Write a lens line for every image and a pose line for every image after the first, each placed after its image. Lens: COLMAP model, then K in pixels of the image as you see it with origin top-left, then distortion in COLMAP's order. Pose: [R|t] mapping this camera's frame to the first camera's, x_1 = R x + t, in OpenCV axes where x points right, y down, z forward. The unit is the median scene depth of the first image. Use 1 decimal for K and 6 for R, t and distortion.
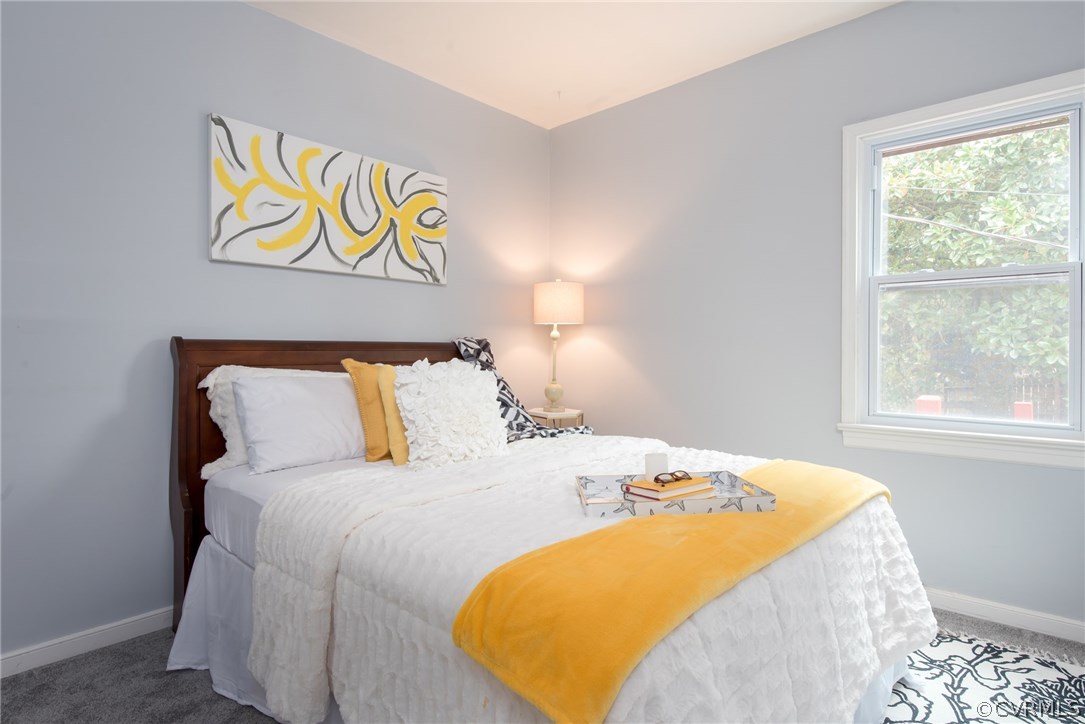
lens RADIAL K [[546.7, 0, 547.7], [0, 546.7, 360.3], [0, 0, 1]] dist [0.000919, -0.002756]
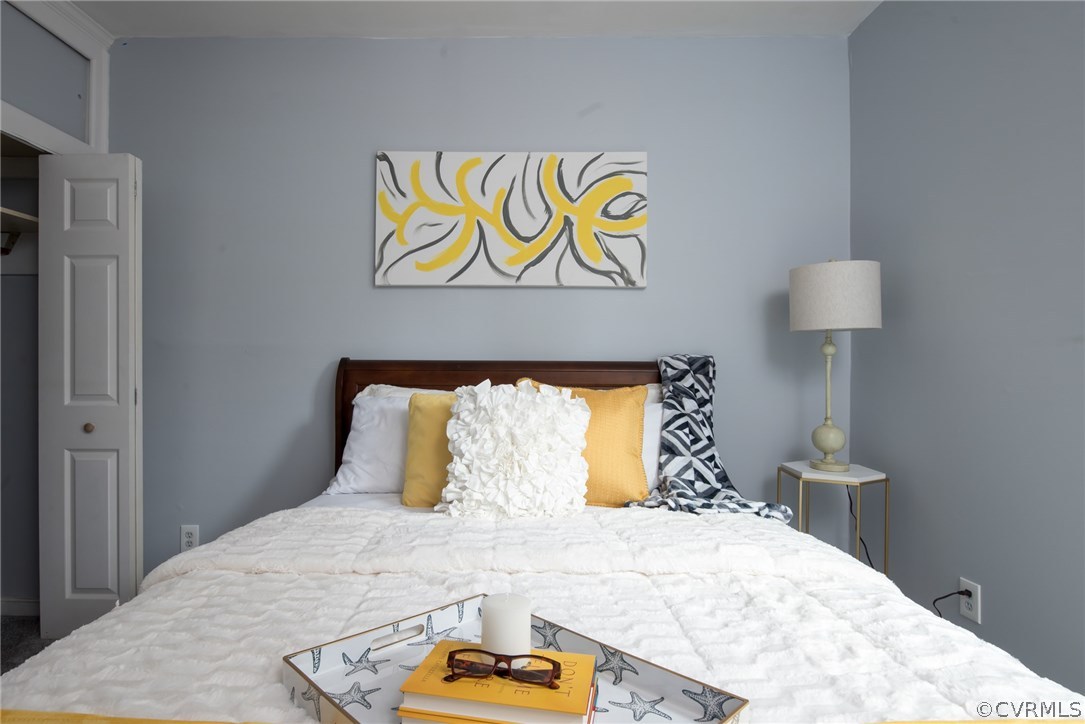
lens RADIAL K [[546.7, 0, 540.6], [0, 546.7, 362.3], [0, 0, 1]] dist [0.000919, -0.002756]
pose [[0.681792, -0.007667, -0.731506, 0.319330], [-0.018557, 0.999442, -0.027772, -0.007957], [0.731310, 0.032510, 0.681270, 0.411715]]
